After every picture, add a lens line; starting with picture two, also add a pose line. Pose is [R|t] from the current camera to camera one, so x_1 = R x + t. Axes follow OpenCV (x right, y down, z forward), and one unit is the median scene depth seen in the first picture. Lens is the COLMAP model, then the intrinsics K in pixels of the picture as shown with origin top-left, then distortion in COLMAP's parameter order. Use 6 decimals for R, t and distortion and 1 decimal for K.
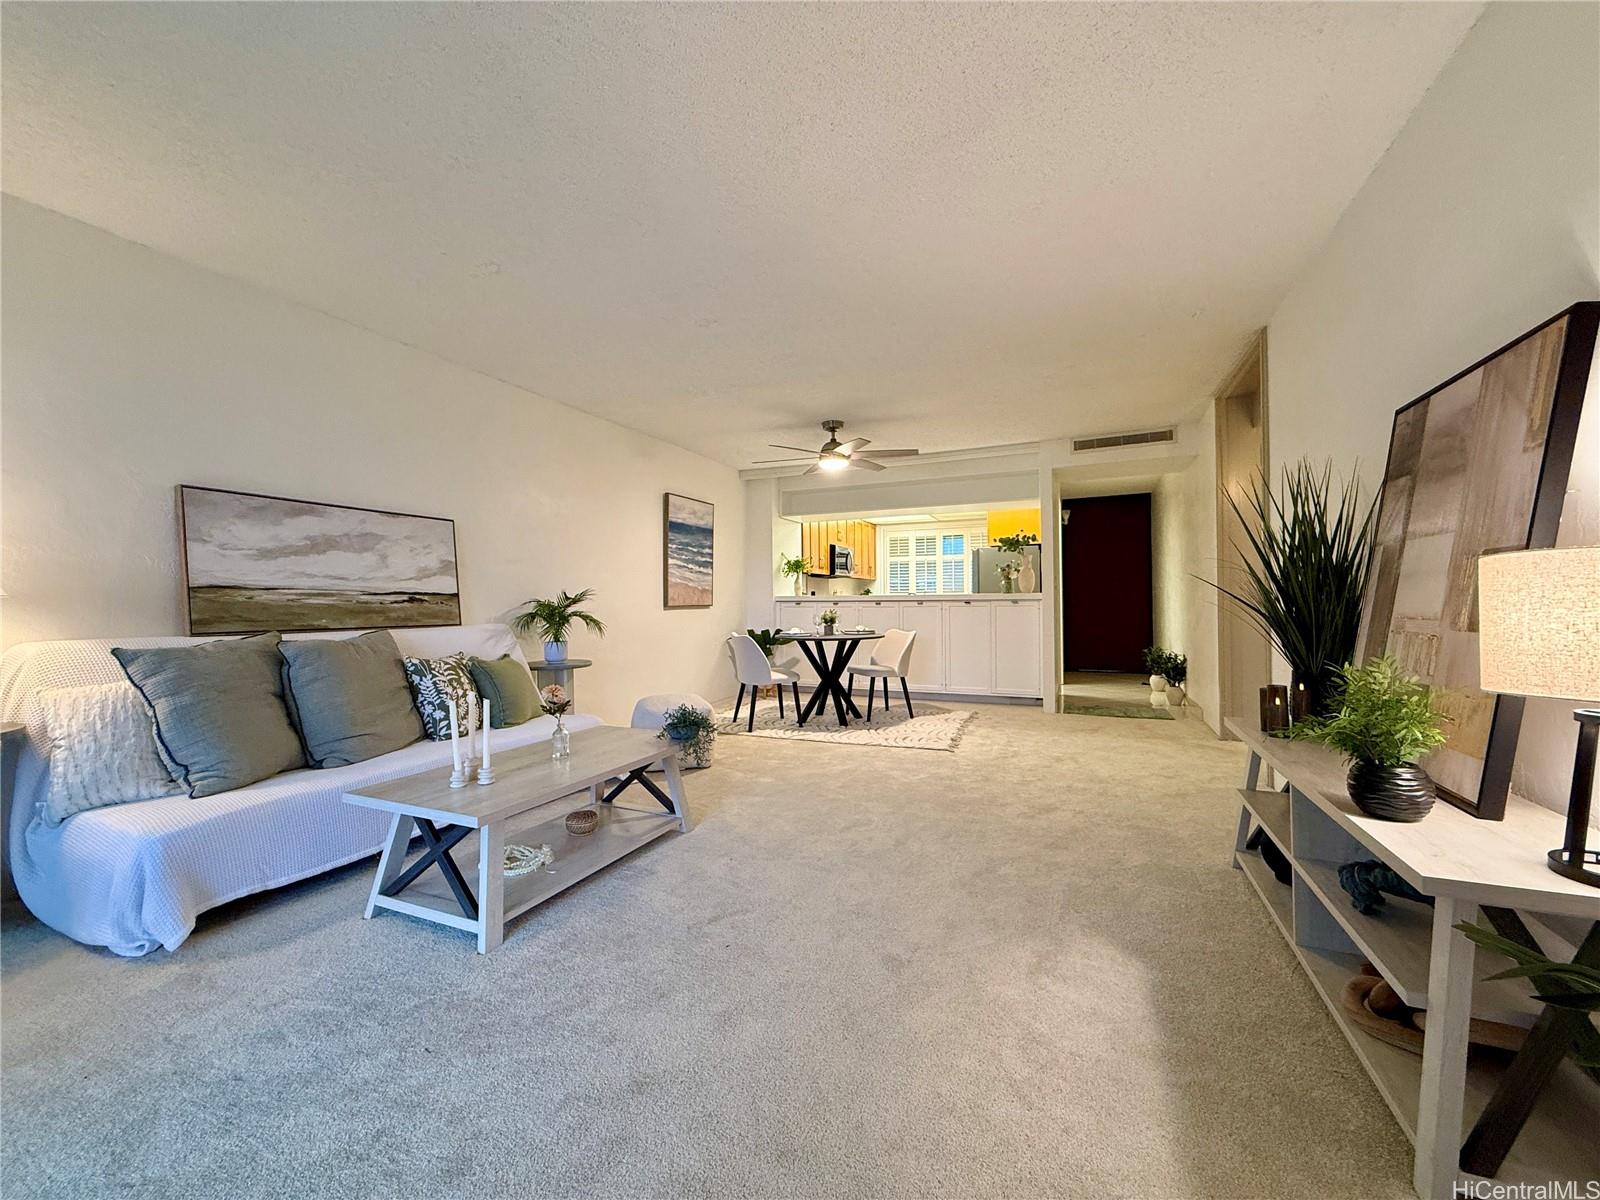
lens RADIAL K [[638.0, 0, 794.8], [0, 638.0, 599.8], [0, 0, 1]] dist [-0.001033, 0.000415]
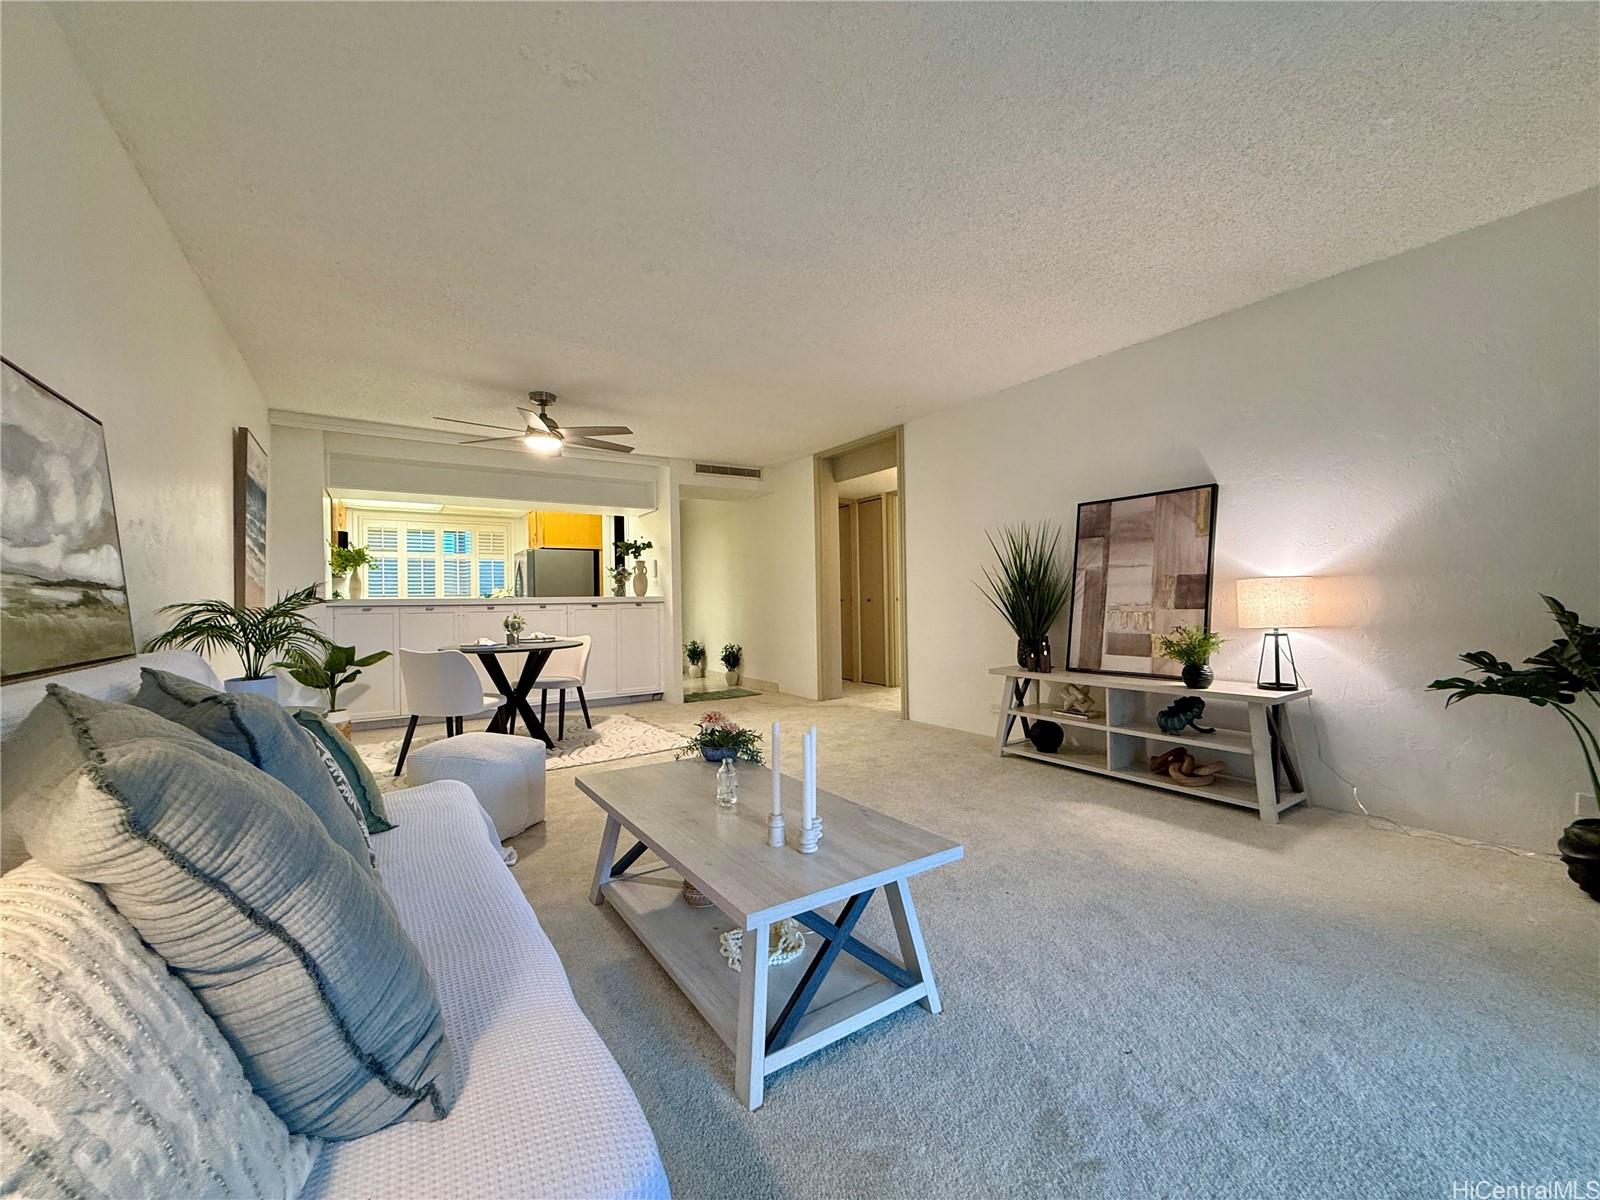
lens RADIAL K [[638.0, 0, 798.3], [0, 638.0, 598.9], [0, 0, 1]] dist [-0.001033, 0.000415]
pose [[0.536960, 0.000907, 0.843607, -0.786102], [0.008899, 0.999938, -0.006738, 0.007065], [-0.843561, 0.011125, 0.536918, 0.421410]]
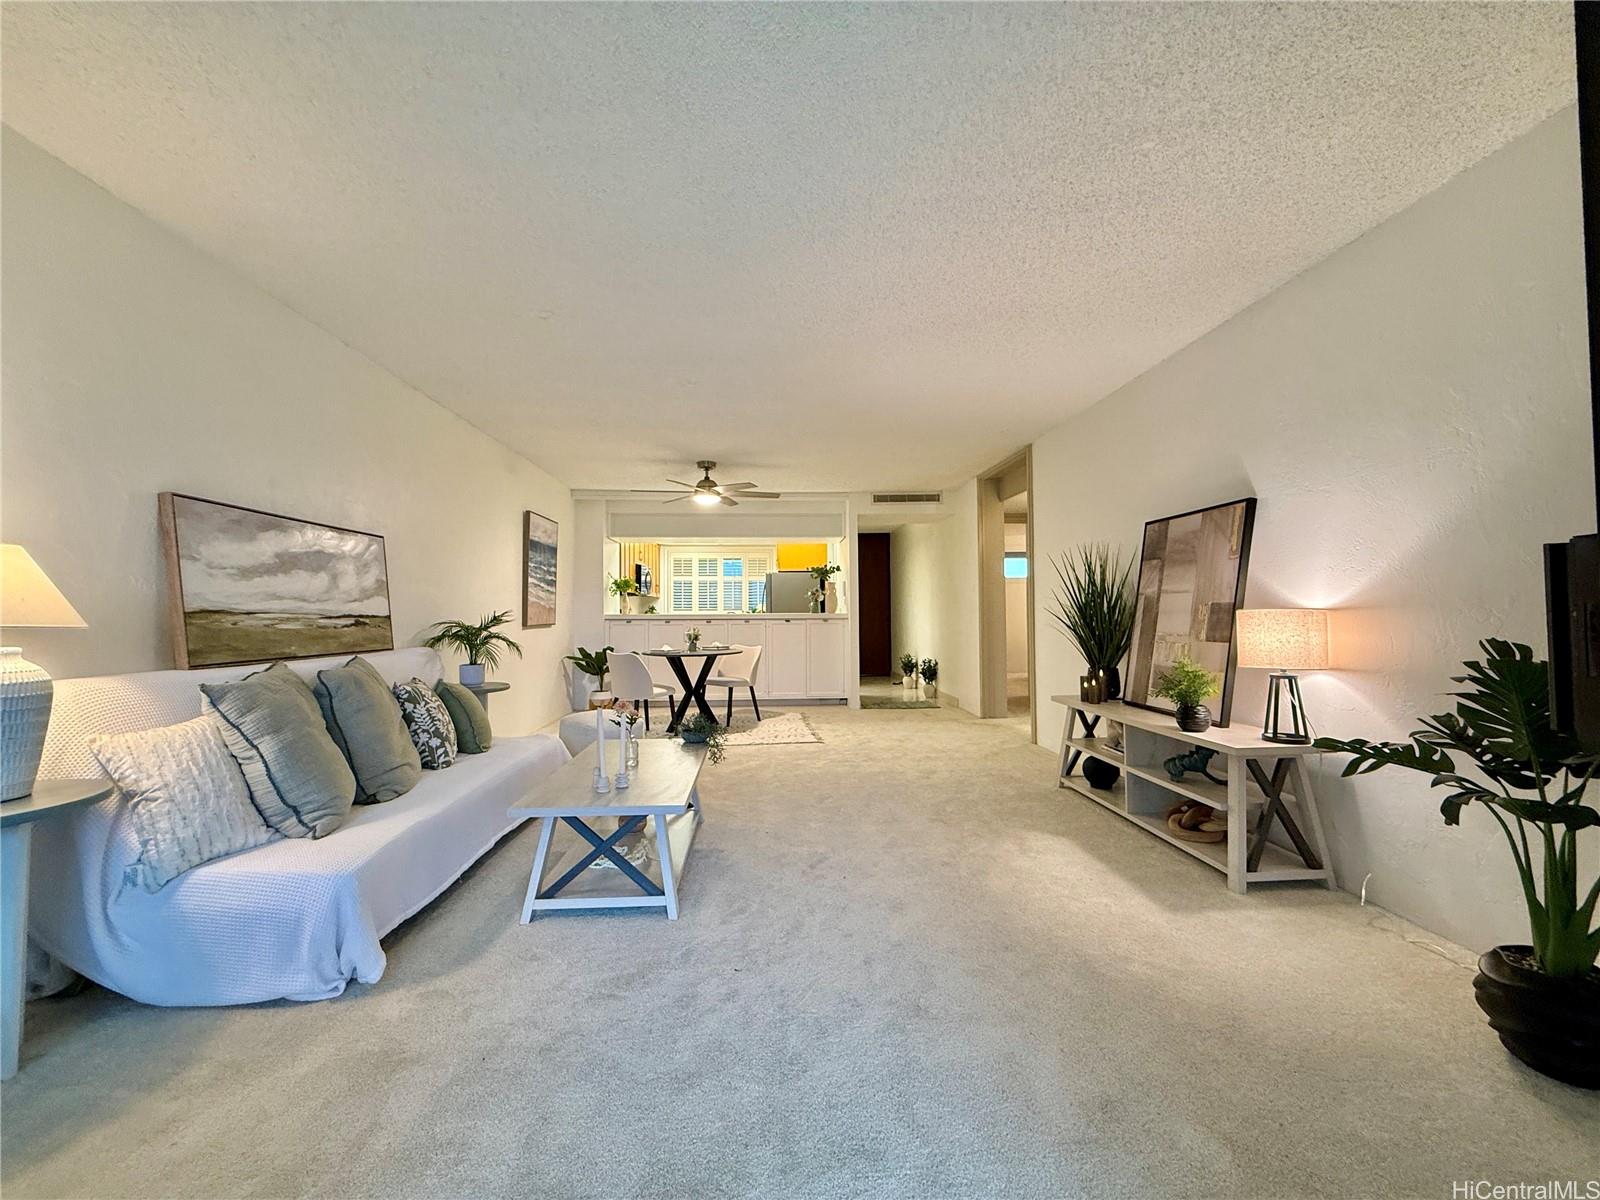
lens RADIAL K [[638.0, 0, 796.4], [0, 638.0, 600.3], [0, 0, 1]] dist [-0.001033, 0.000415]
pose [[0.890766, 0.012660, 0.454286, -0.508262], [-0.003214, 0.999762, -0.021559, -0.016882], [-0.454451, 0.017744, 0.890595, -0.118793]]
